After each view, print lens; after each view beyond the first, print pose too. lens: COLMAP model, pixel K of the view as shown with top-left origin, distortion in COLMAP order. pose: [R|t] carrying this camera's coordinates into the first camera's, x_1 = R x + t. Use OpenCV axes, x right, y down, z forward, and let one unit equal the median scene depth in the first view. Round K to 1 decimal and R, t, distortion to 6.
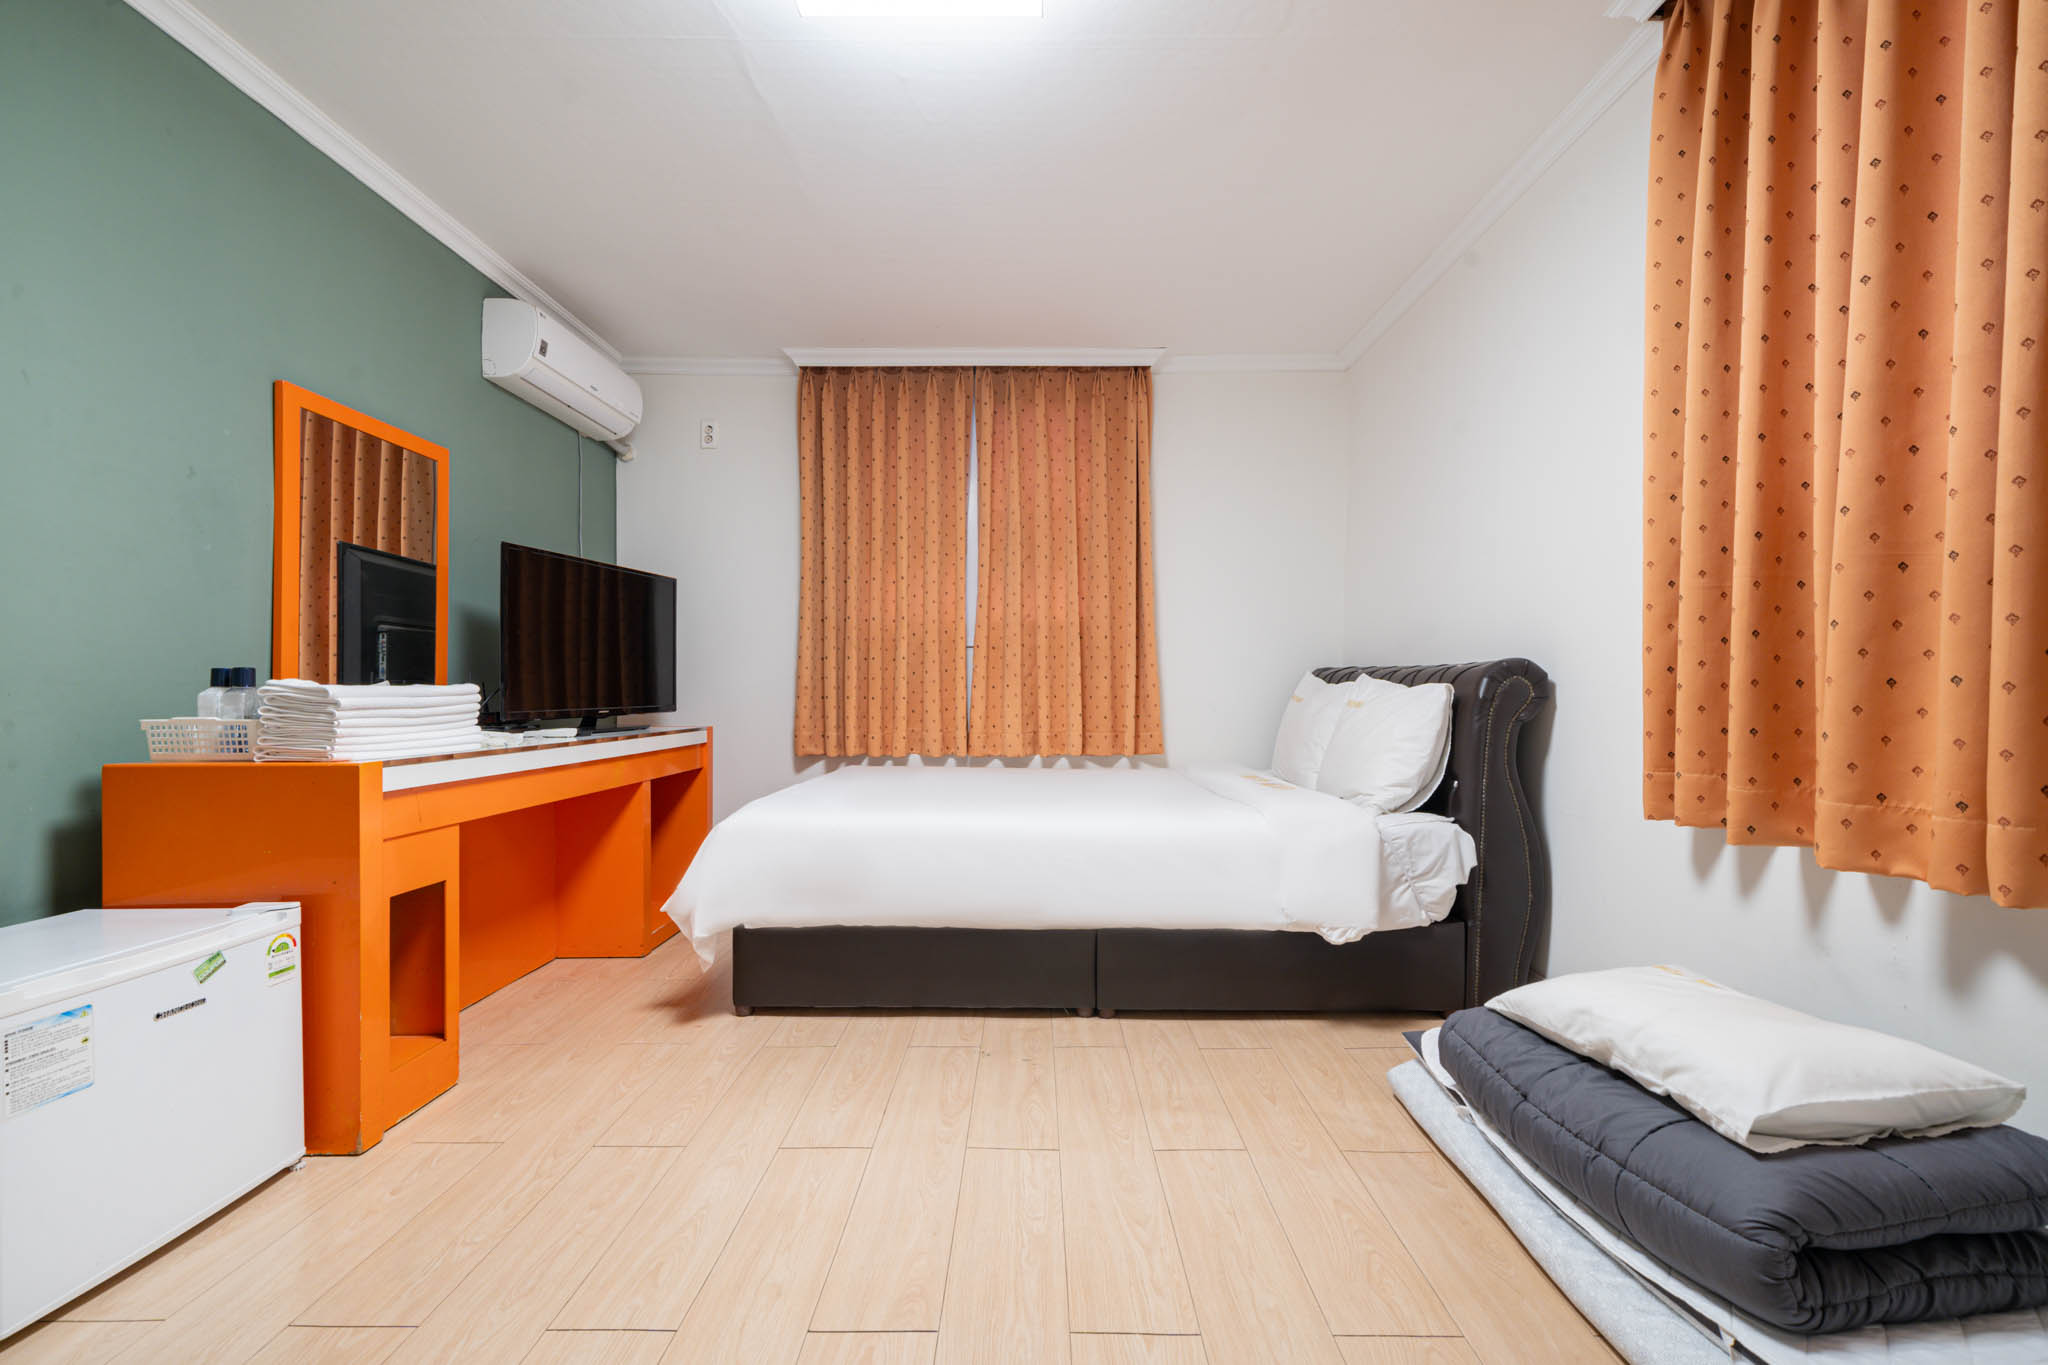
lens RADIAL K [[852.6, 0, 1043.4], [0, 852.6, 690.2], [0, 0, 1]] dist [0.002498, 0.000168]
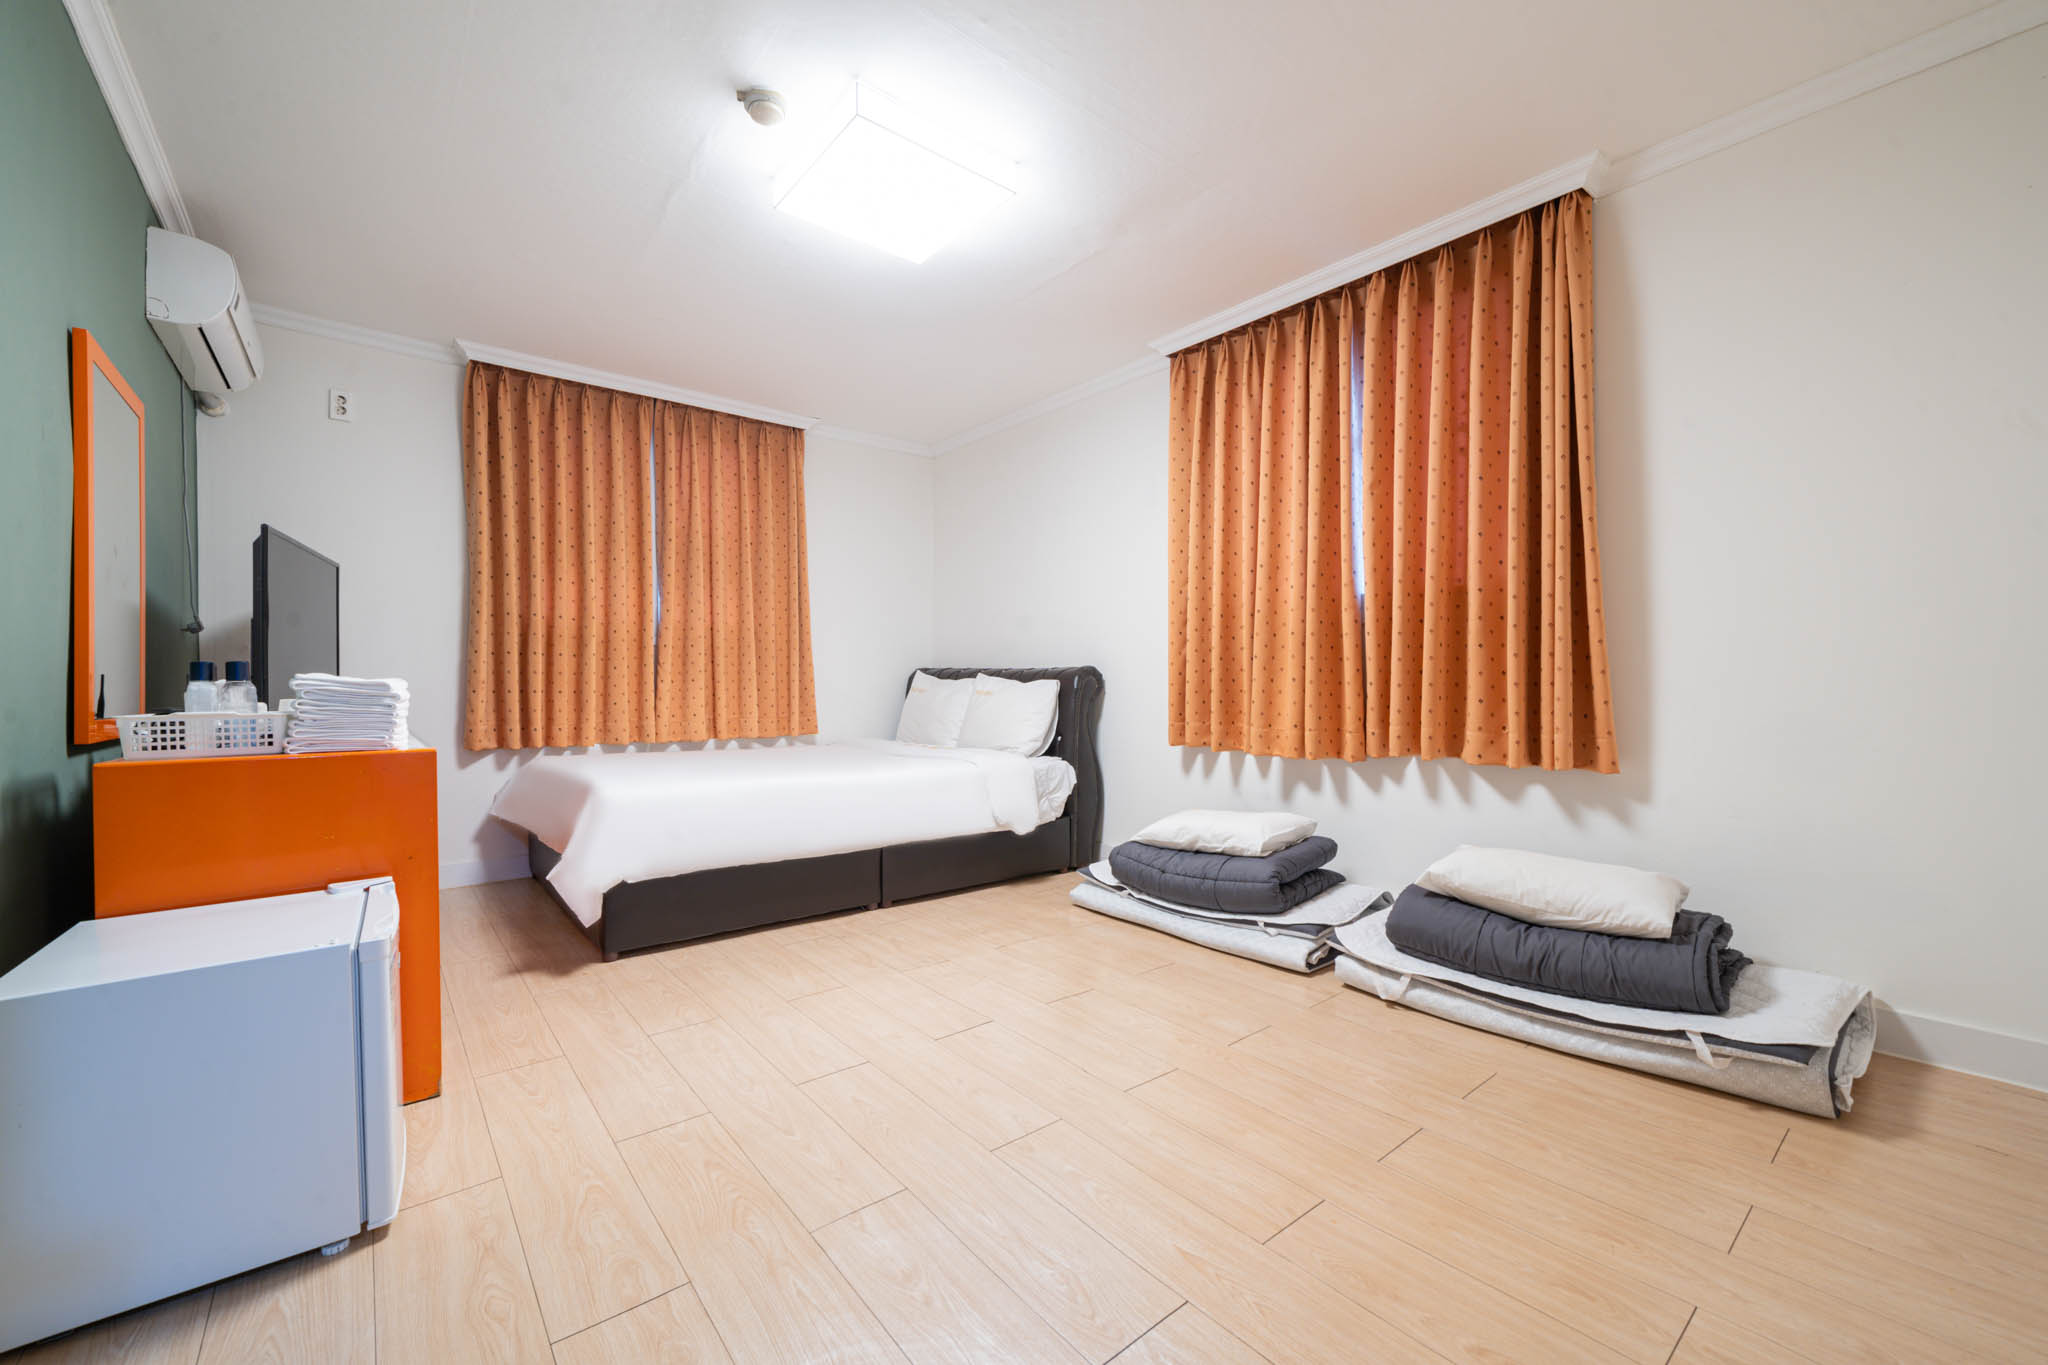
lens RADIAL K [[791.8, 0, 1034.6], [0, 791.8, 683.1], [0, 0, 1]] dist [-0.000257, 0.000028]
pose [[0.774483, -0.000048, 0.632594, -0.578849], [0.001241, 0.999998, -0.001443, 0.000861], [-0.632593, 0.001903, 0.774482, -0.210201]]
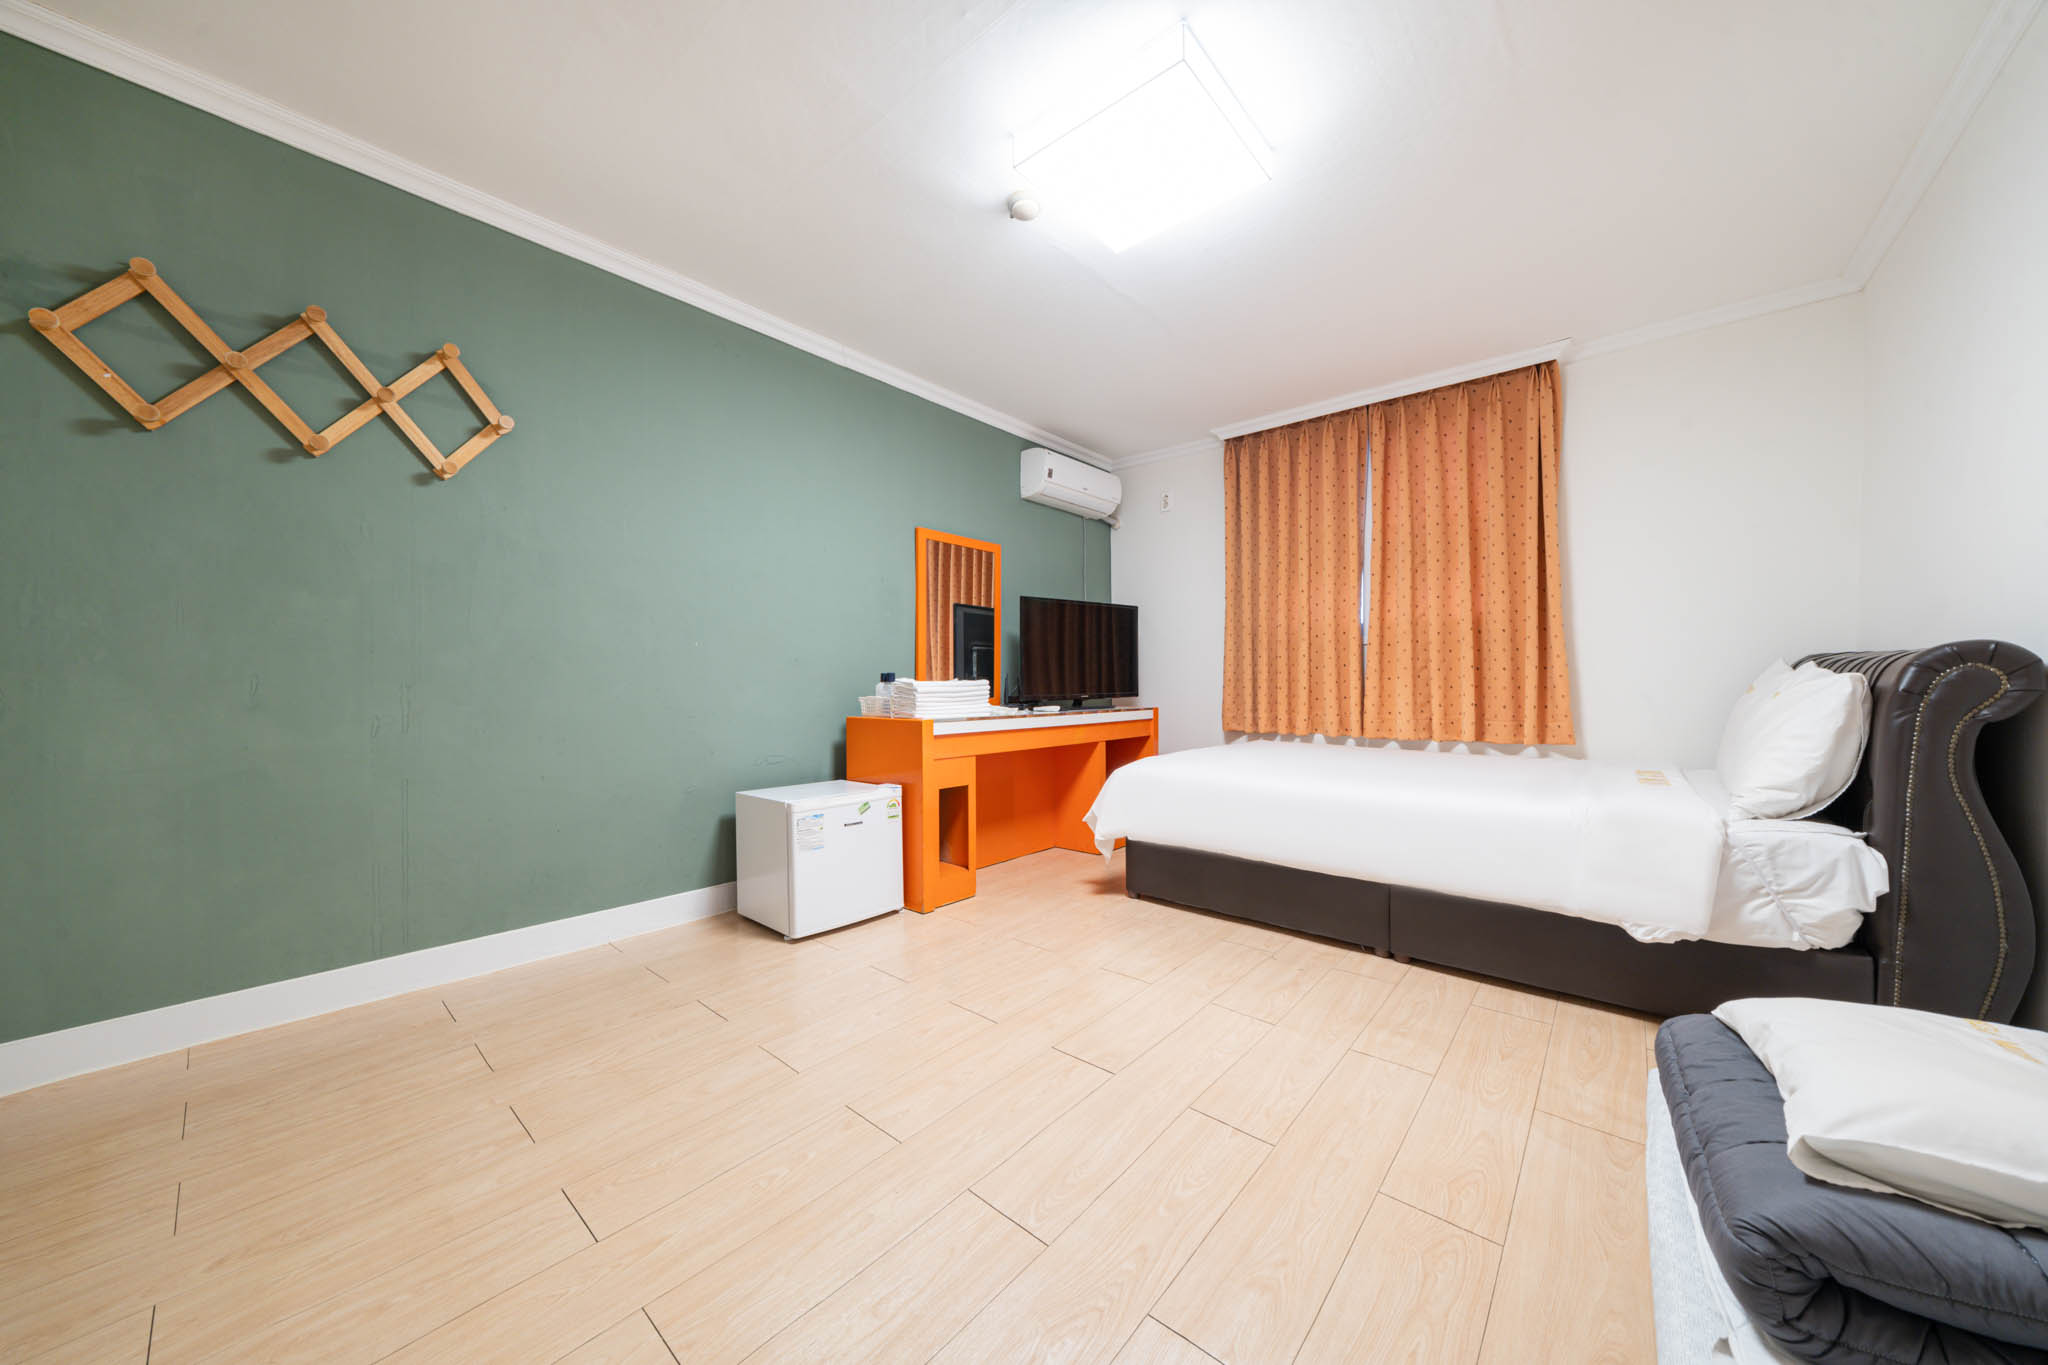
lens RADIAL K [[705.5, 0, 1024.0], [0, 705.5, 682.5], [0, 0, 1]] dist [-0.000740, 0.000022]
pose [[0.756501, -0.001844, -0.653990, 0.311013], [0.003606, 0.999993, 0.001351, -0.002625], [0.653983, -0.003380, 0.756502, -0.067783]]
